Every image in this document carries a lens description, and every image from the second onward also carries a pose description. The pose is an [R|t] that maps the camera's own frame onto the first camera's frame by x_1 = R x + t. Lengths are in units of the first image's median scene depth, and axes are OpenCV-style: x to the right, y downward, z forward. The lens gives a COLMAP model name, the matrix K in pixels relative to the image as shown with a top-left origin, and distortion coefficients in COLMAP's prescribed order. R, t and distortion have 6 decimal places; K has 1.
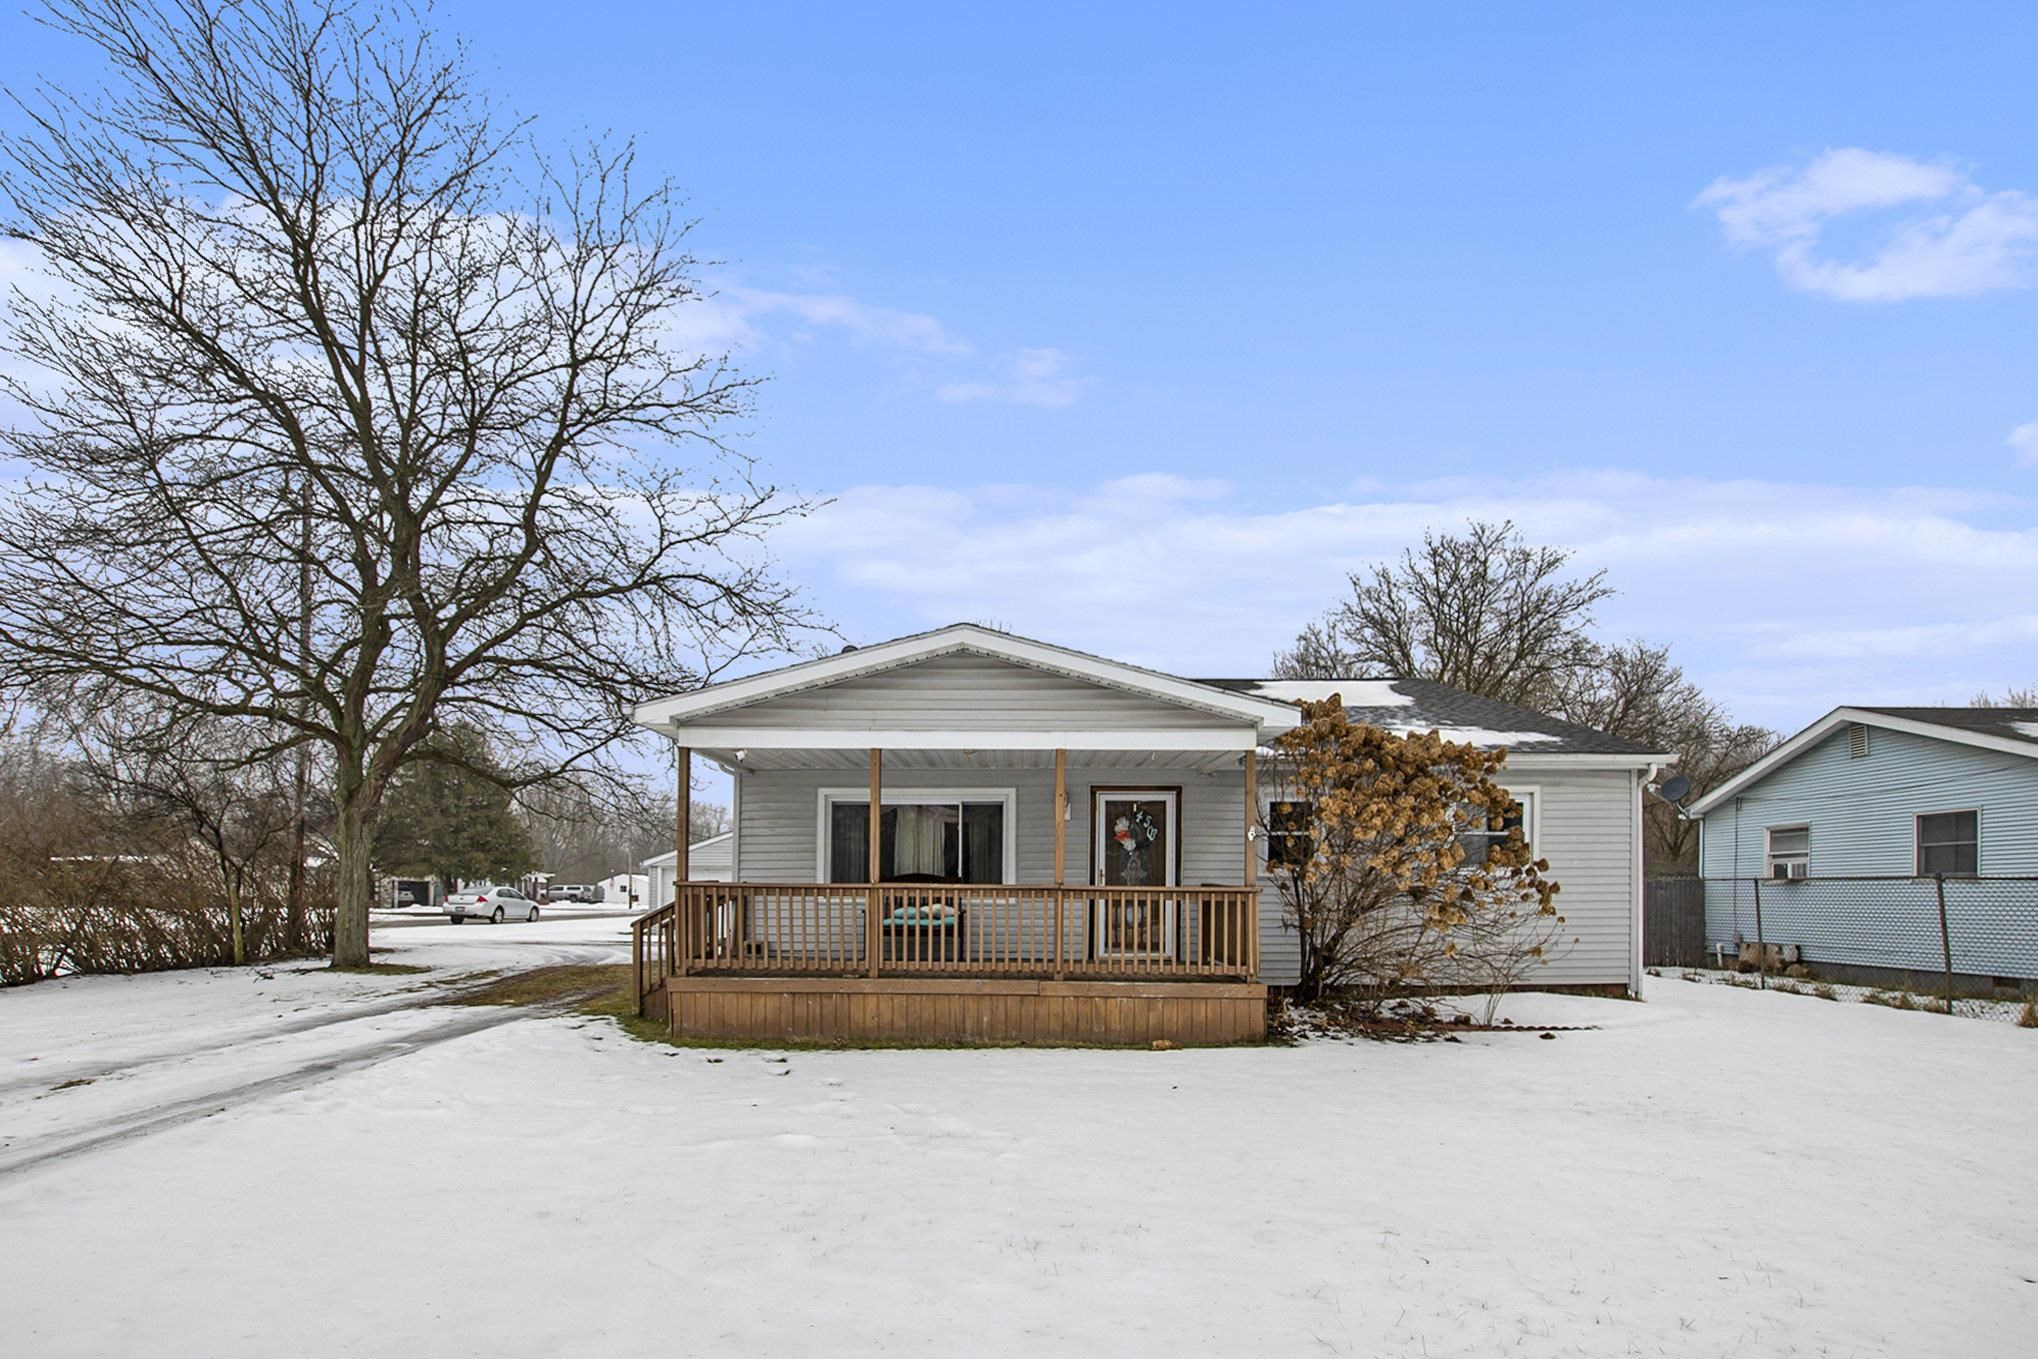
lens RADIAL K [[903.3, 0, 1017.5], [0, 903.3, 718.6], [0, 0, 1]] dist [-0.045387, -0.000311]
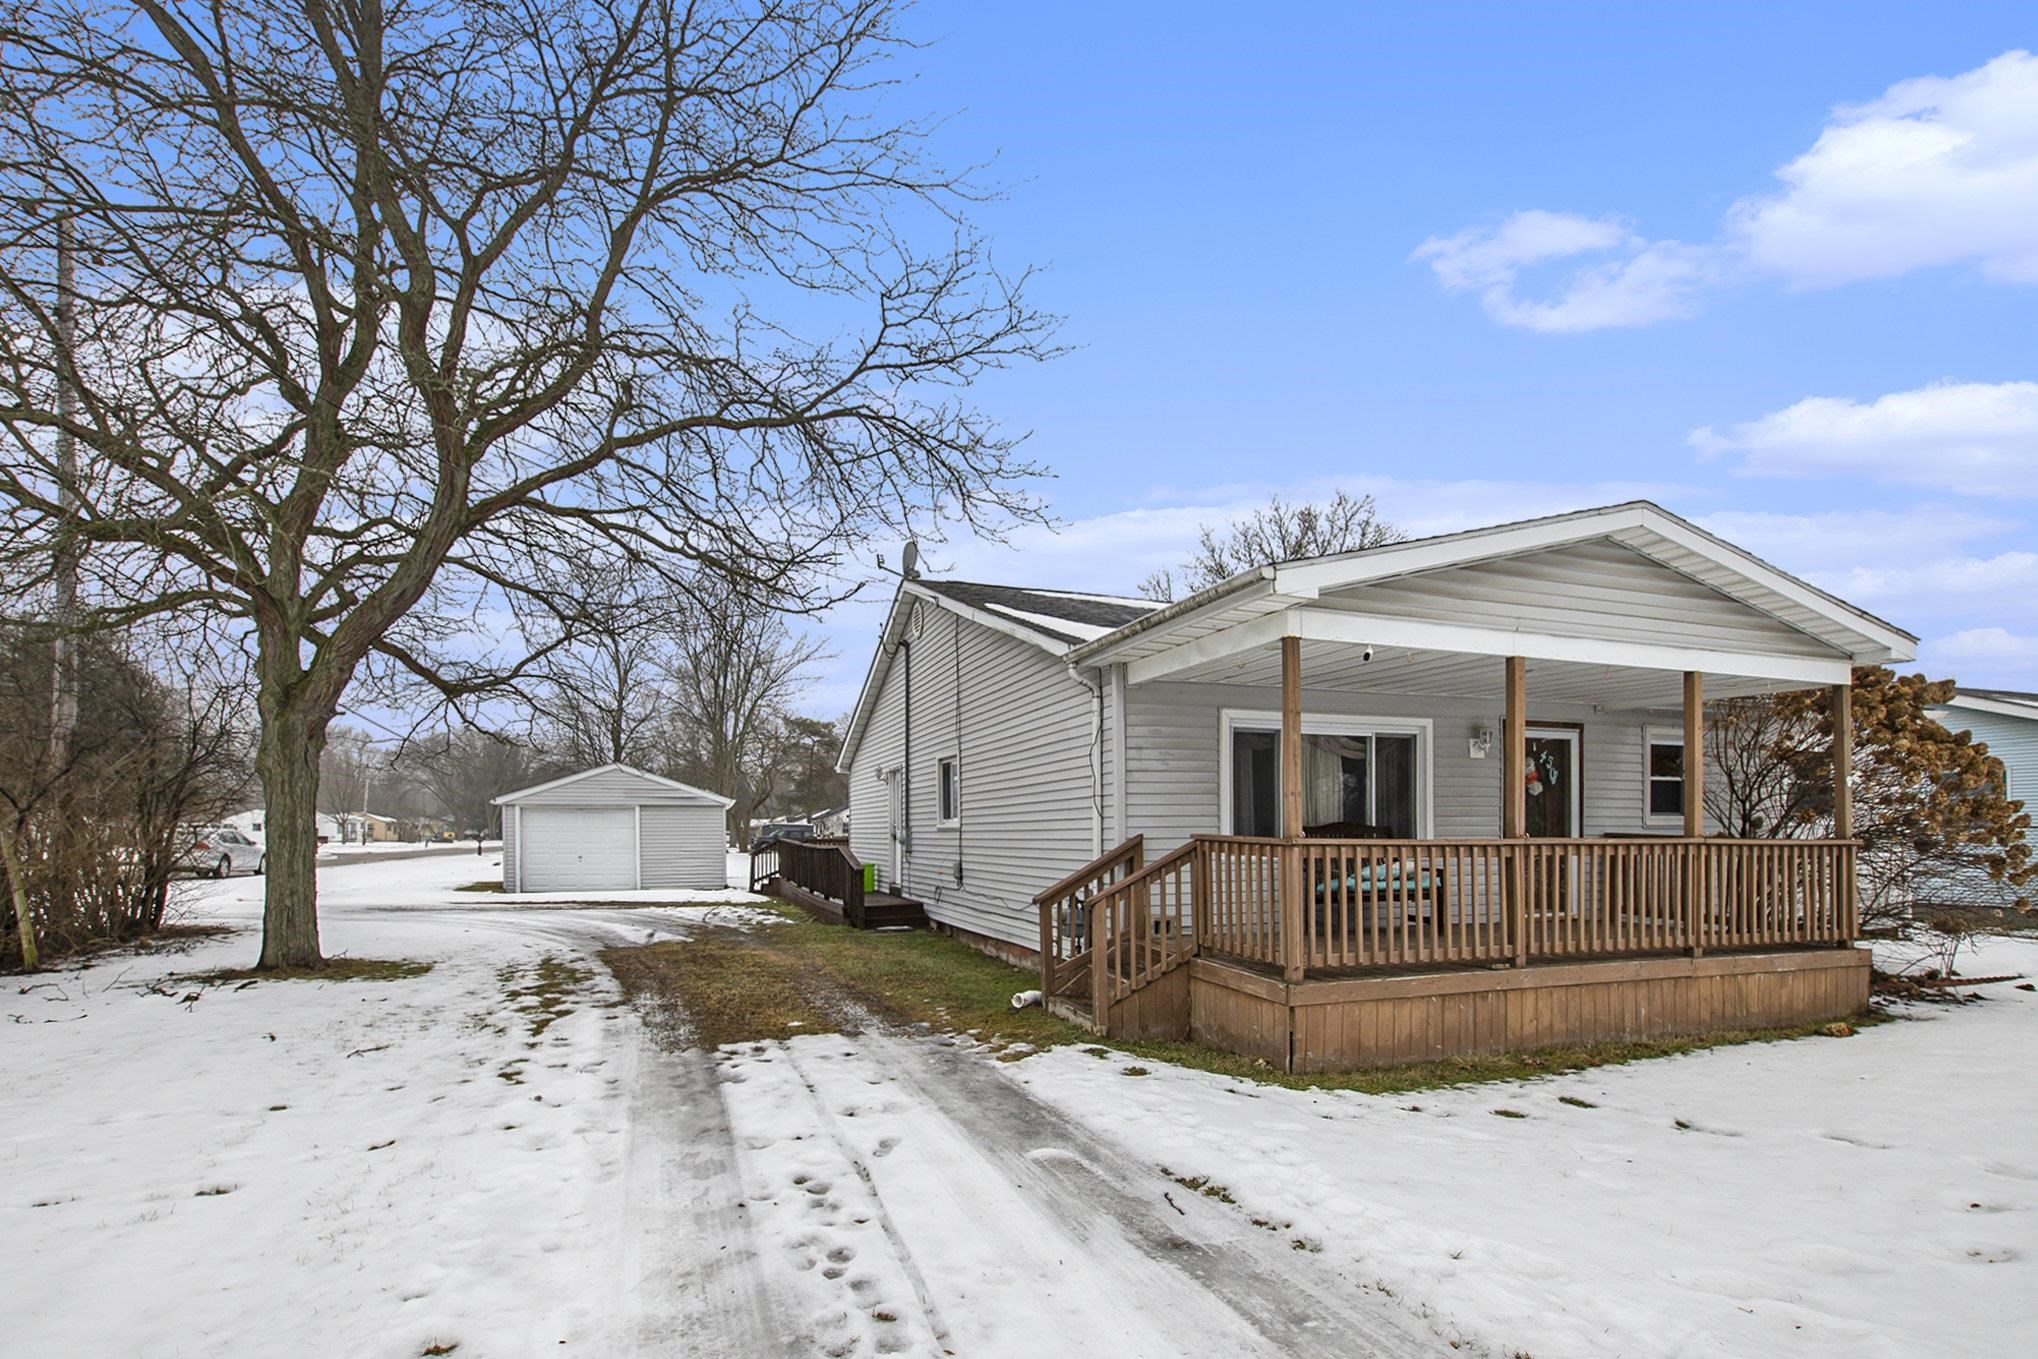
lens RADIAL K [[906.5, 0, 1019.0], [0, 906.5, 679.5], [0, 0, 1]] dist [-0.031190, 0.000007]
pose [[0.953807, 0.050289, 0.296181, -0.604813], [-0.057057, 0.998269, 0.014246, 0.051352], [-0.294952, -0.030487, 0.955025, 0.330711]]
